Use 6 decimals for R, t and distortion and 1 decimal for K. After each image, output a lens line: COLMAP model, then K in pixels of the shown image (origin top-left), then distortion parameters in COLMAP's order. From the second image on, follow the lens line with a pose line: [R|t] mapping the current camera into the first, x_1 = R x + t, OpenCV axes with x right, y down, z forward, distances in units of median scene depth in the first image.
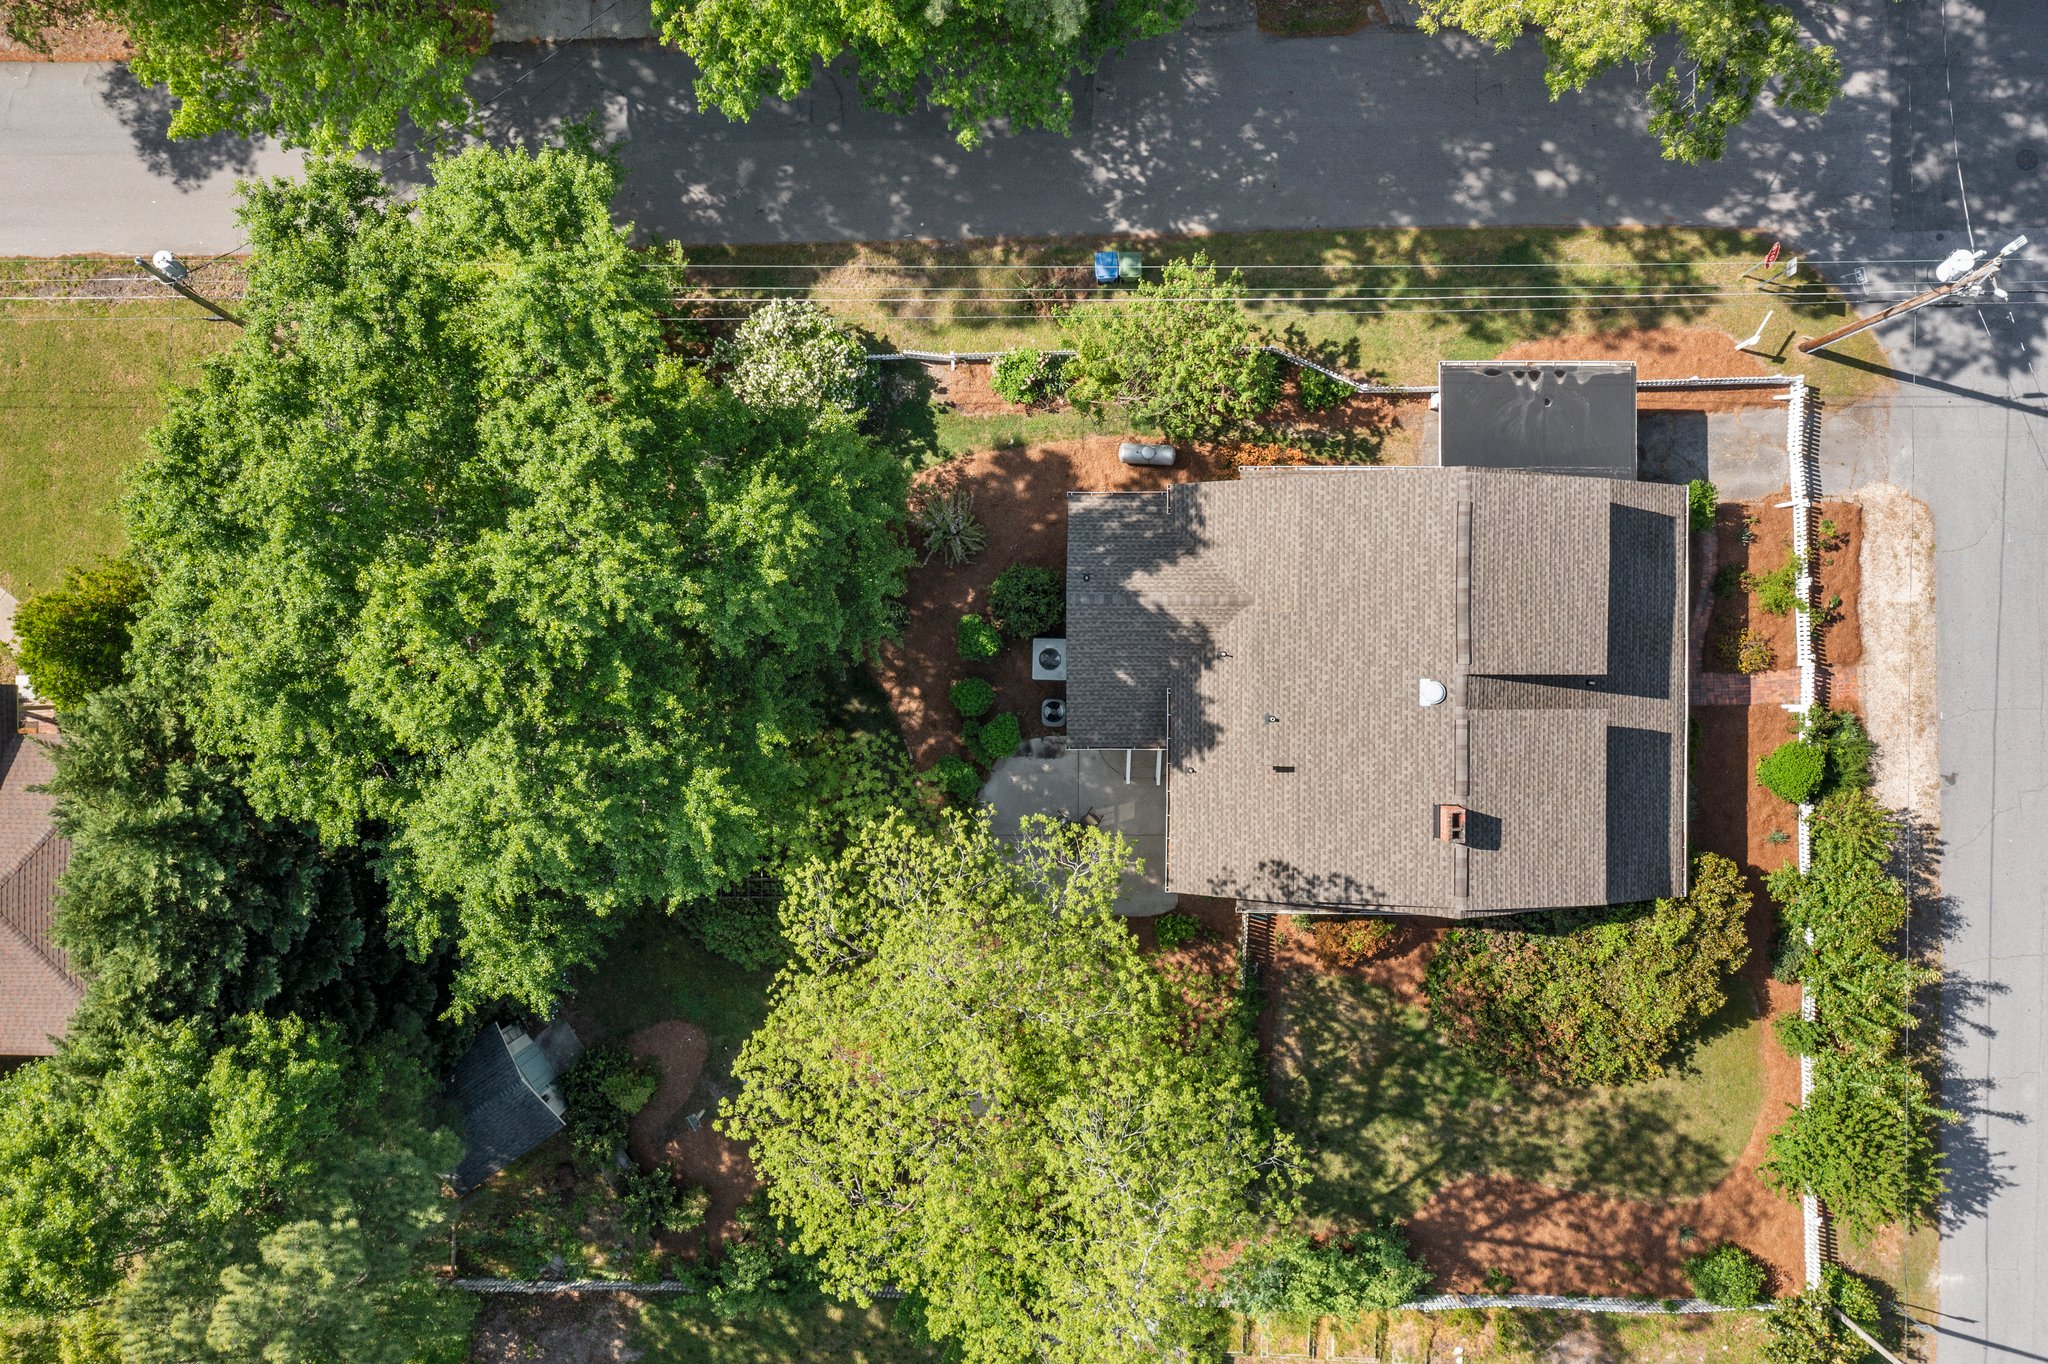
lens RADIAL K [[1648.8, 0, 1025.8], [0, 1648.8, 674.5], [0, 0, 1]] dist [0.011944, 0.013028]
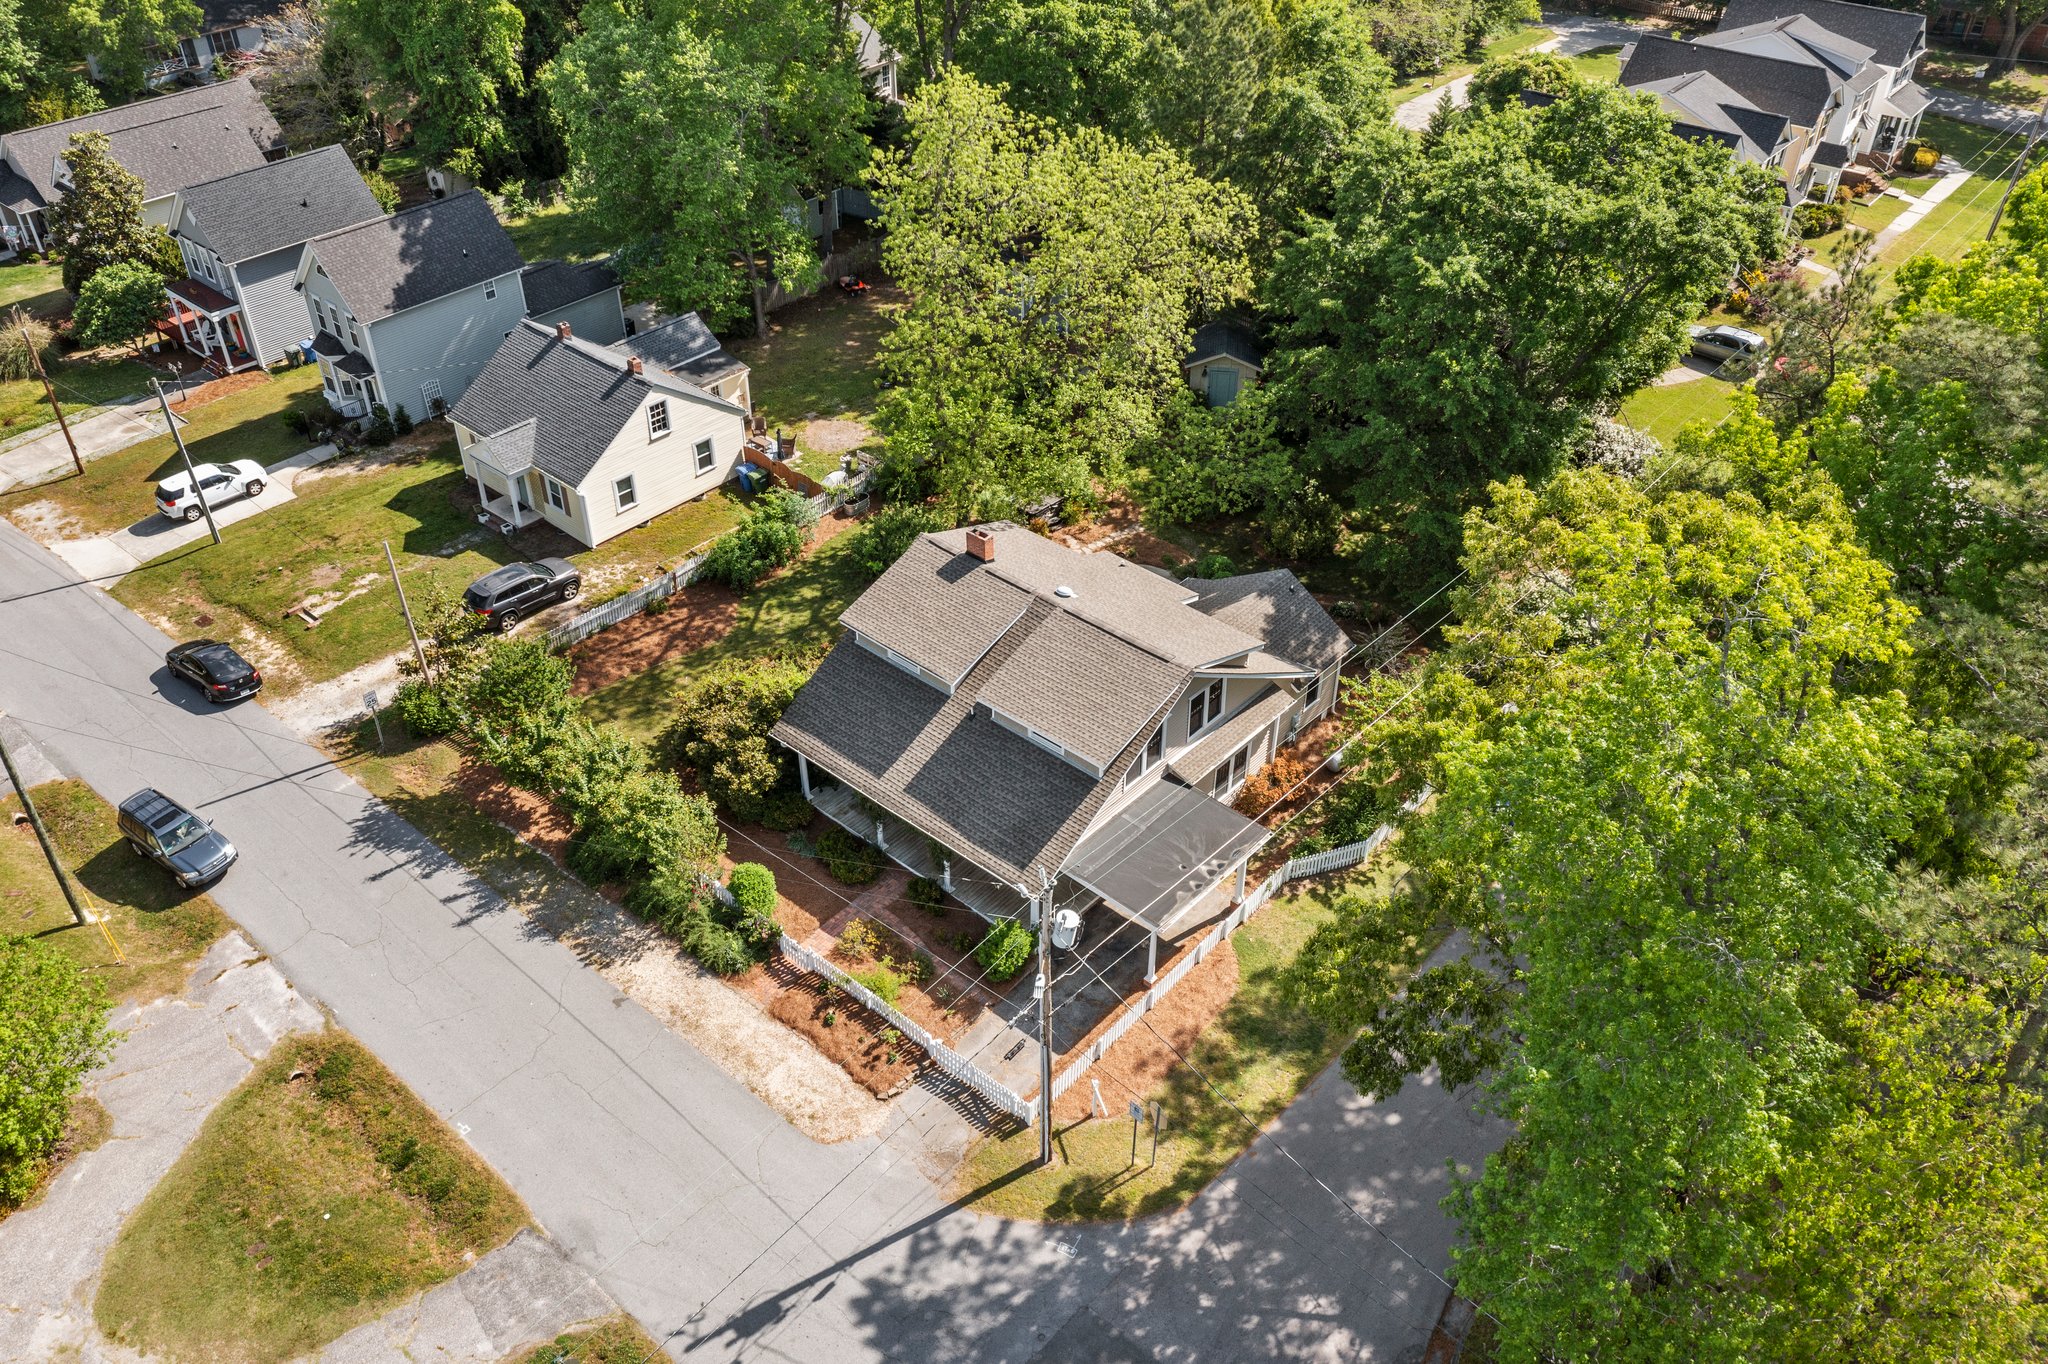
lens RADIAL K [[1632.7, 0, 1024.5], [0, 1632.7, 665.7], [0, 0, 1]] dist [-0.002990, 0.001977]
pose [[-0.661918, 0.460850, -0.591170, 0.876286], [-0.749547, -0.399883, 0.527516, -0.546505], [0.006707, 0.792282, 0.610119, 0.251197]]
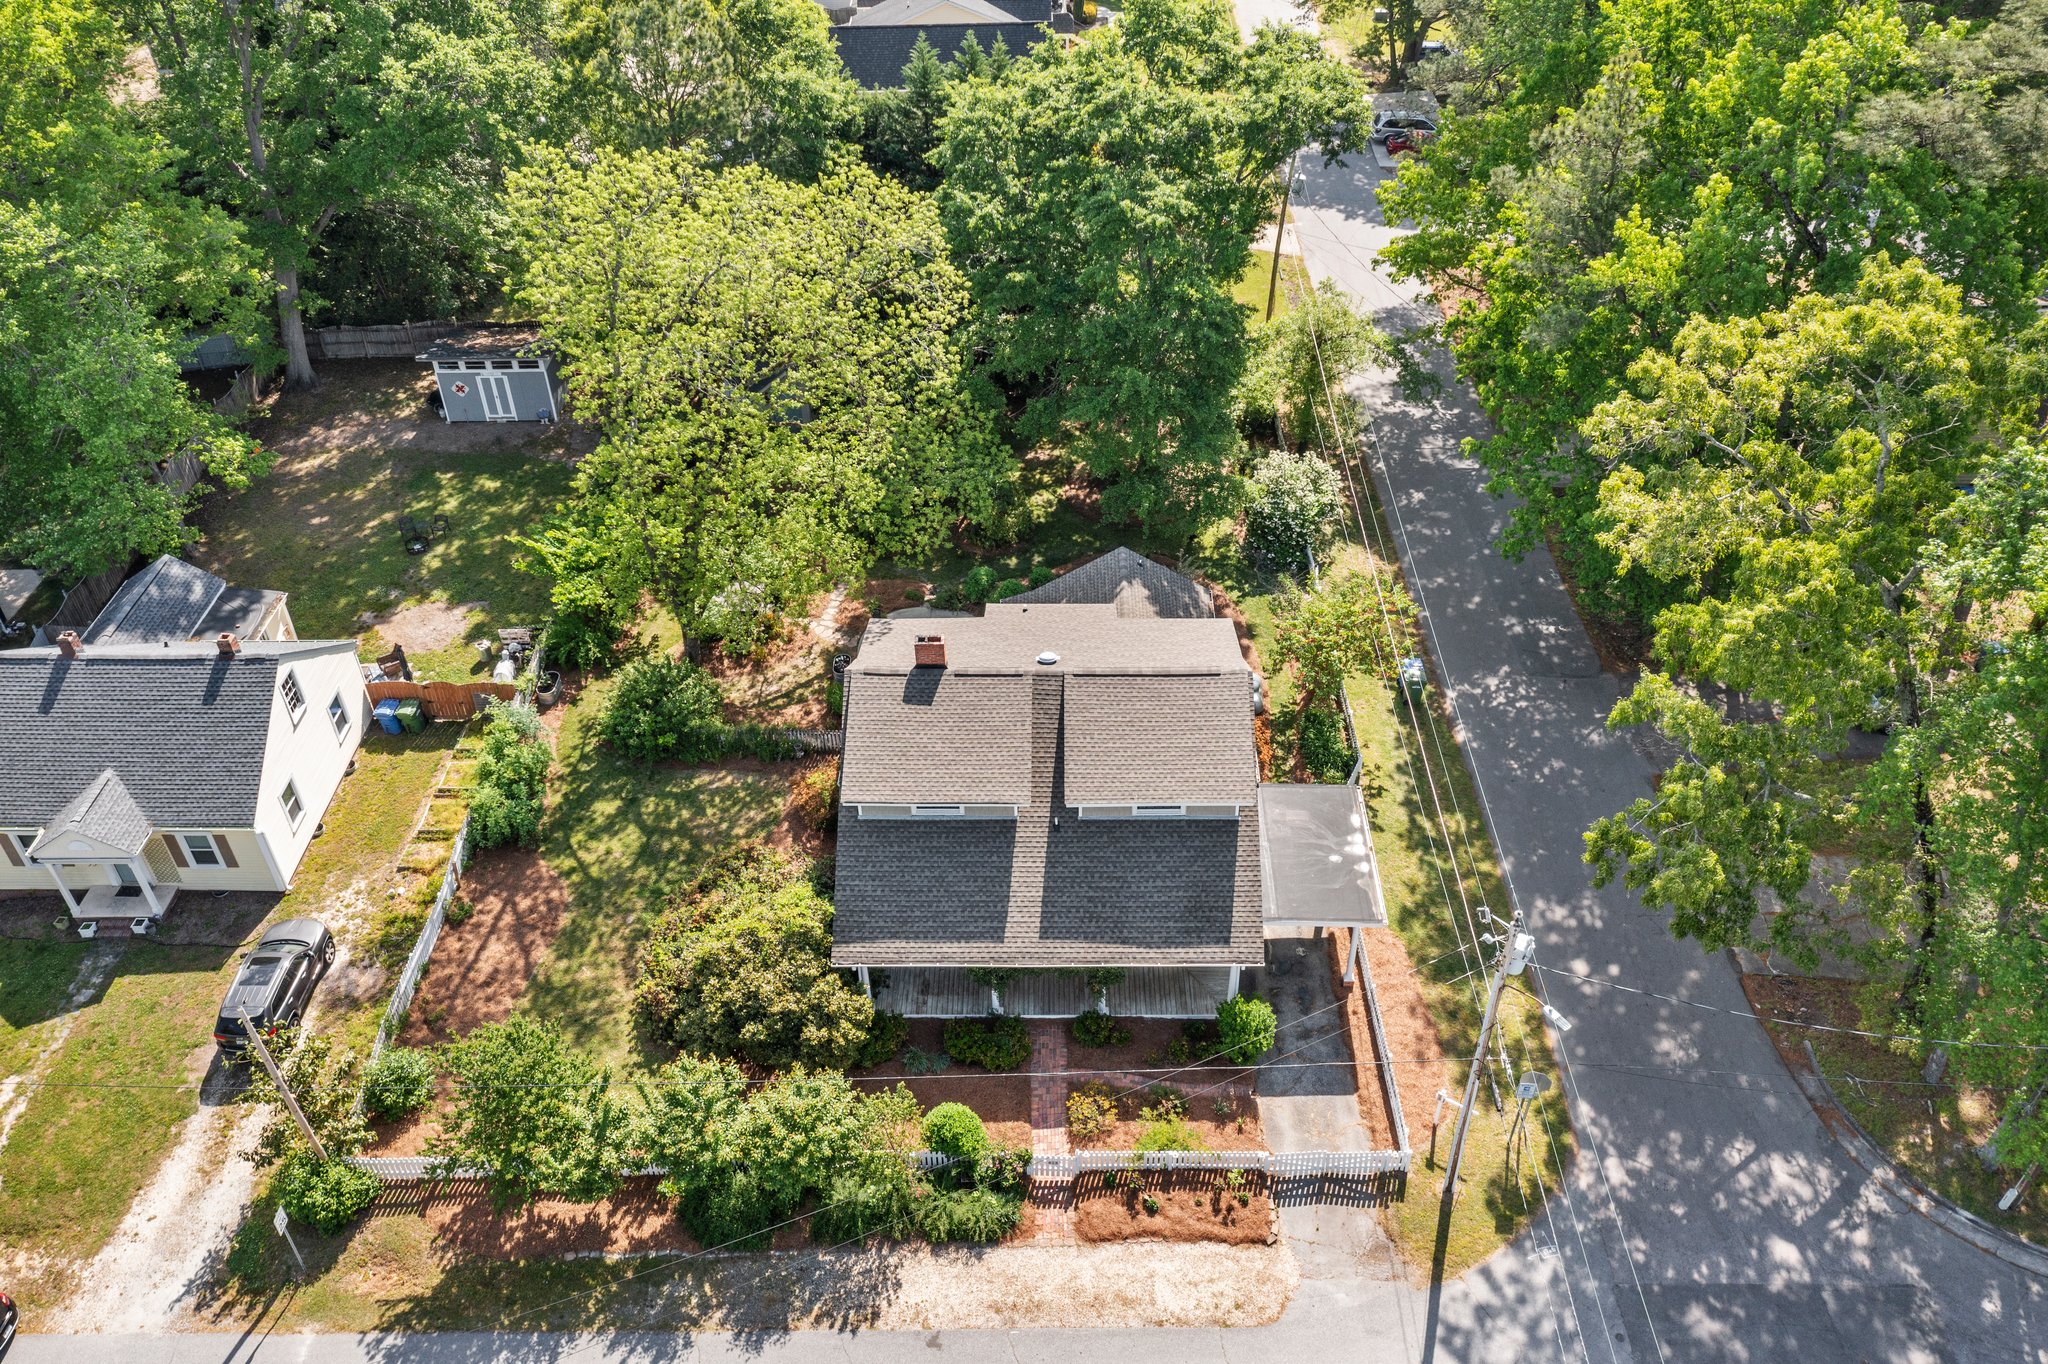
lens RADIAL K [[1632.7, 0, 1024.5], [0, 1632.7, 665.7], [0, 0, 1]] dist [-0.002990, 0.001977]
pose [[-0.014676, 0.641688, -0.766826, 0.944147], [-0.999817, -0.000028, 0.019112, 0.004912], [0.012243, 0.766966, 0.641571, 0.251897]]
